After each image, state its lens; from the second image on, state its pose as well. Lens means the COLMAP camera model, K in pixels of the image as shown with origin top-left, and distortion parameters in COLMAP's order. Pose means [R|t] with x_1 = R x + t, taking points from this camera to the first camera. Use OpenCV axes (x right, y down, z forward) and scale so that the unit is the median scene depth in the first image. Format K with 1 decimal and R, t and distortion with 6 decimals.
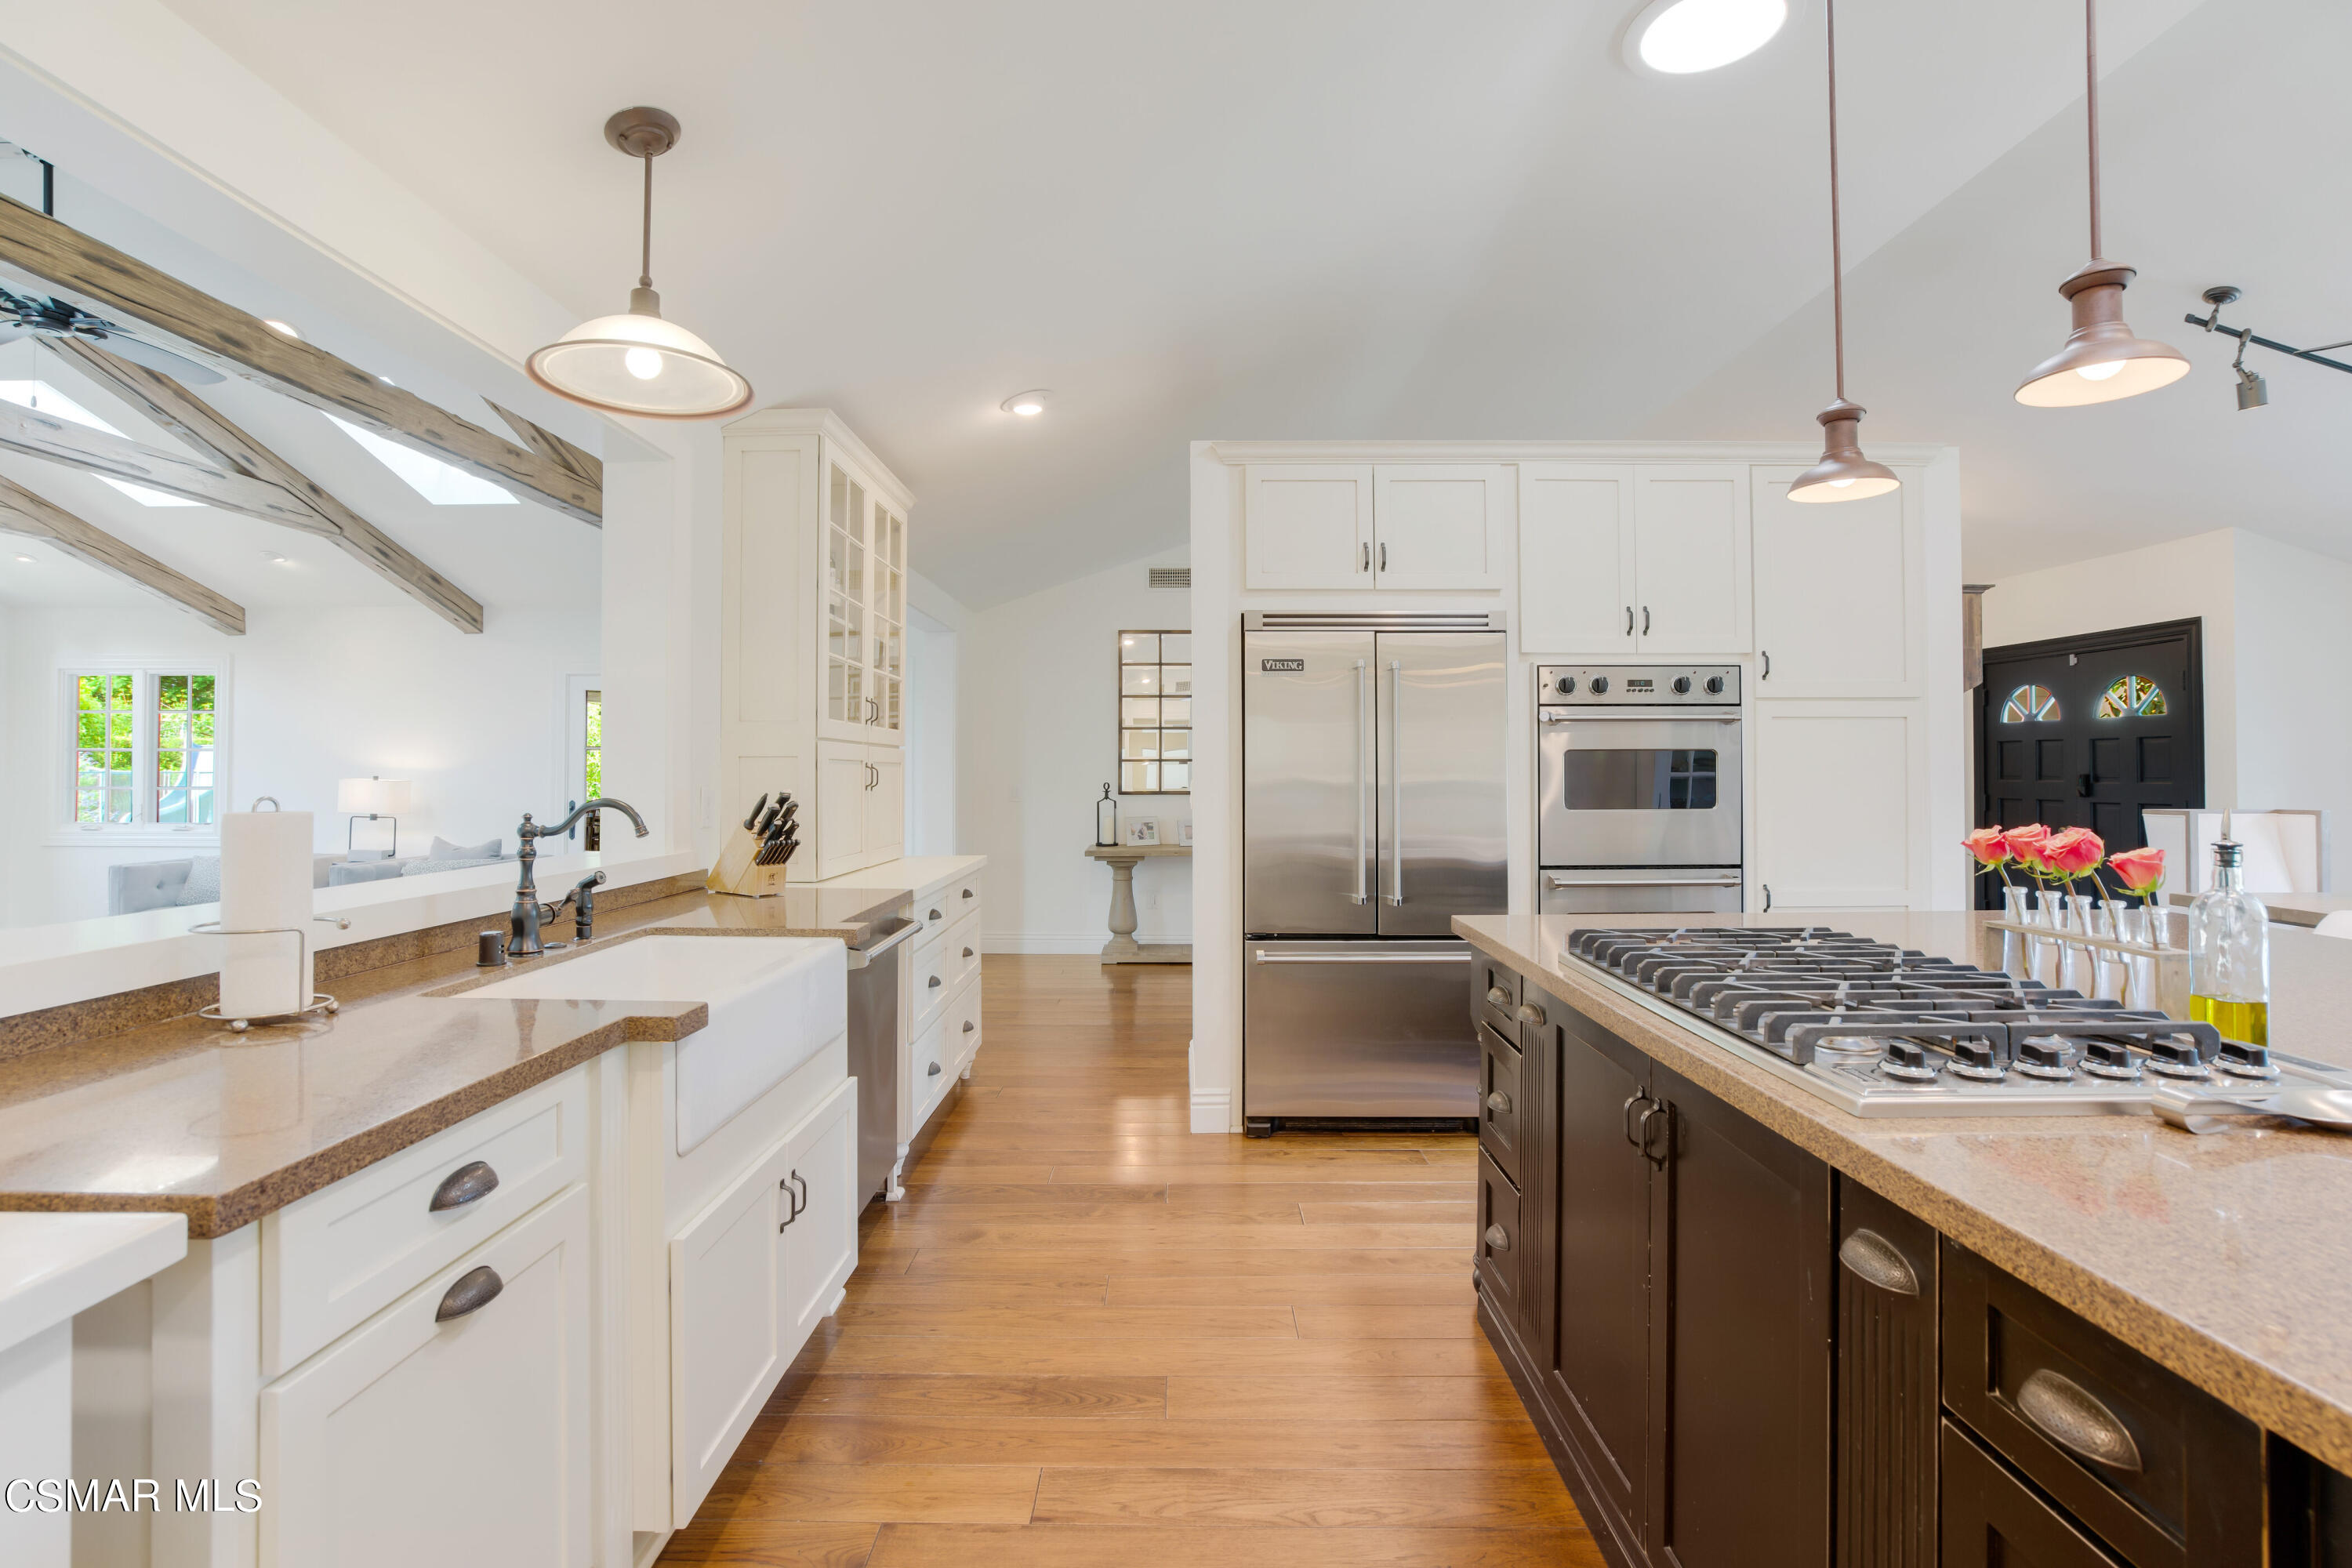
lens RADIAL K [[1087.6, 0, 1180.4], [0, 1087.6, 750.2], [0, 0, 1]] dist [-0.039151, 0.013152]
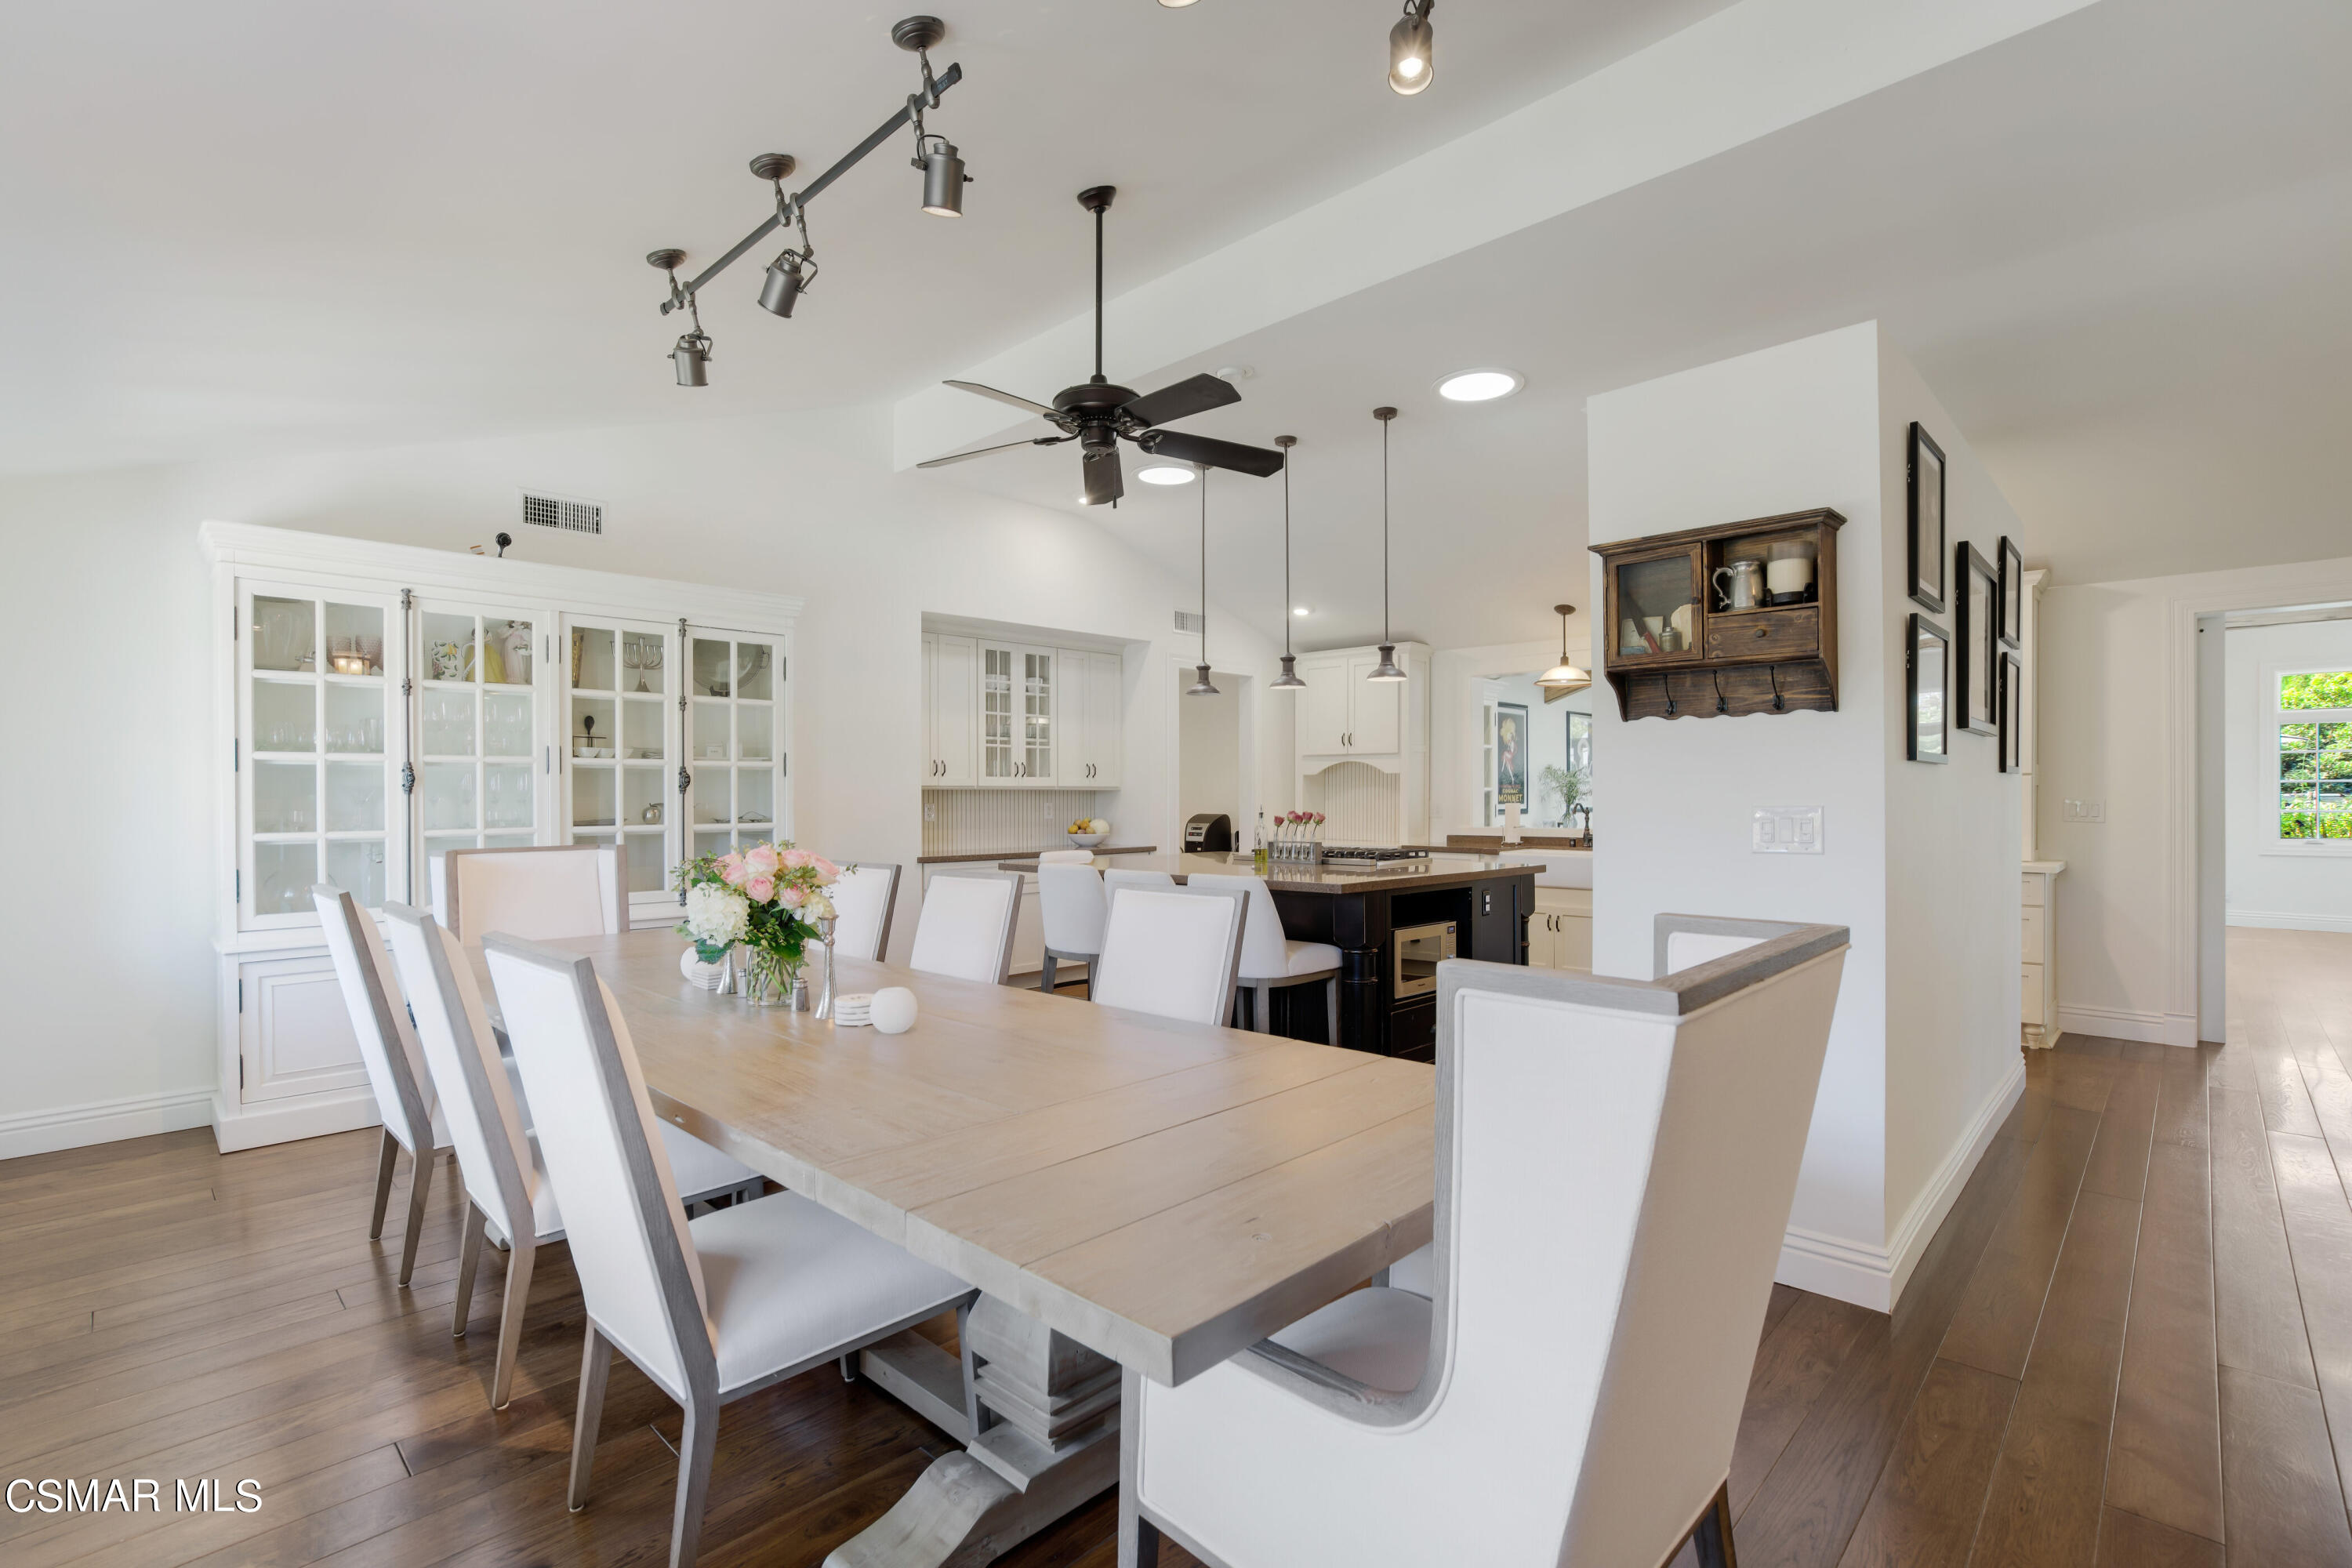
lens RADIAL K [[1087.6, 0, 1179.9], [0, 1087.6, 793.3], [0, 0, 1]] dist [-0.039151, 0.013152]
pose [[-0.692566, 0.000670, -0.721354, 1.615761], [0.018534, 0.999686, -0.016866, 0.027159], [0.721116, -0.025050, -0.692361, 1.405569]]
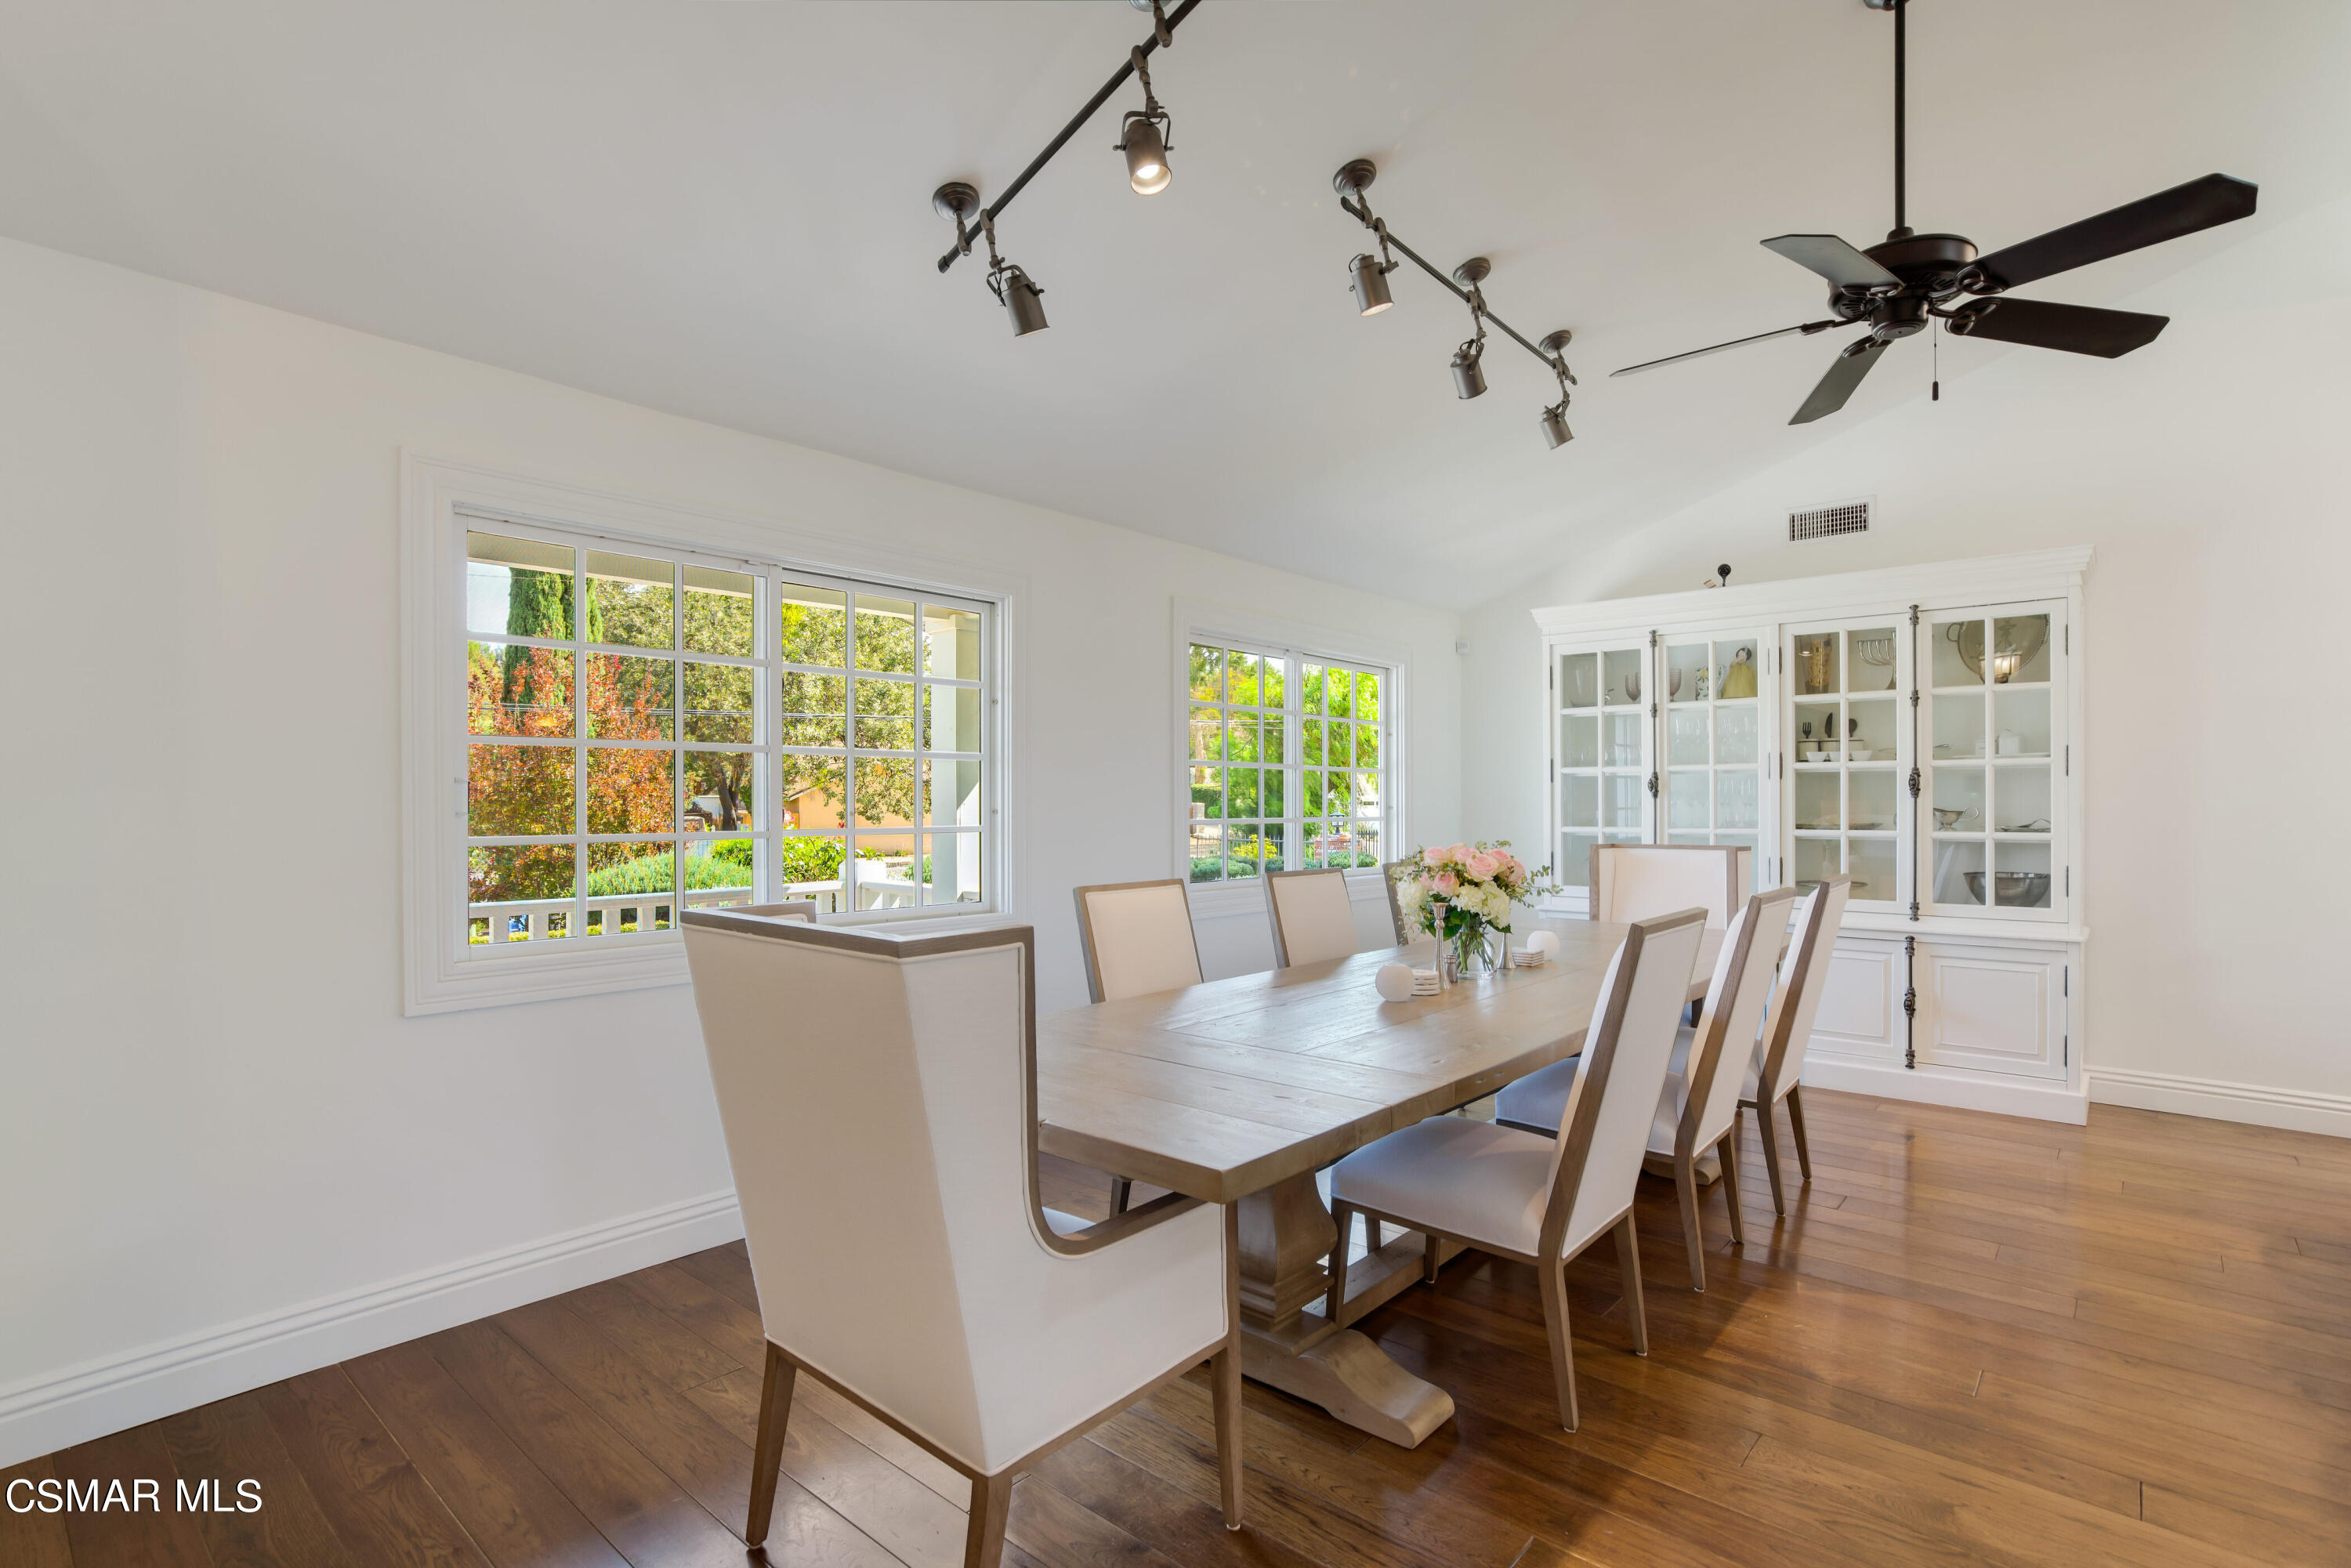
lens RADIAL K [[1087.1, 0, 1171.7], [0, 1087.1, 806.0], [0, 0, 1]] dist [-0.039151, 0.013152]
pose [[-0.748283, -0.003795, 0.663369, 0.876916], [-0.013637, 0.999860, -0.009662, 0.026475], [-0.663239, -0.016276, -0.748230, 1.500160]]
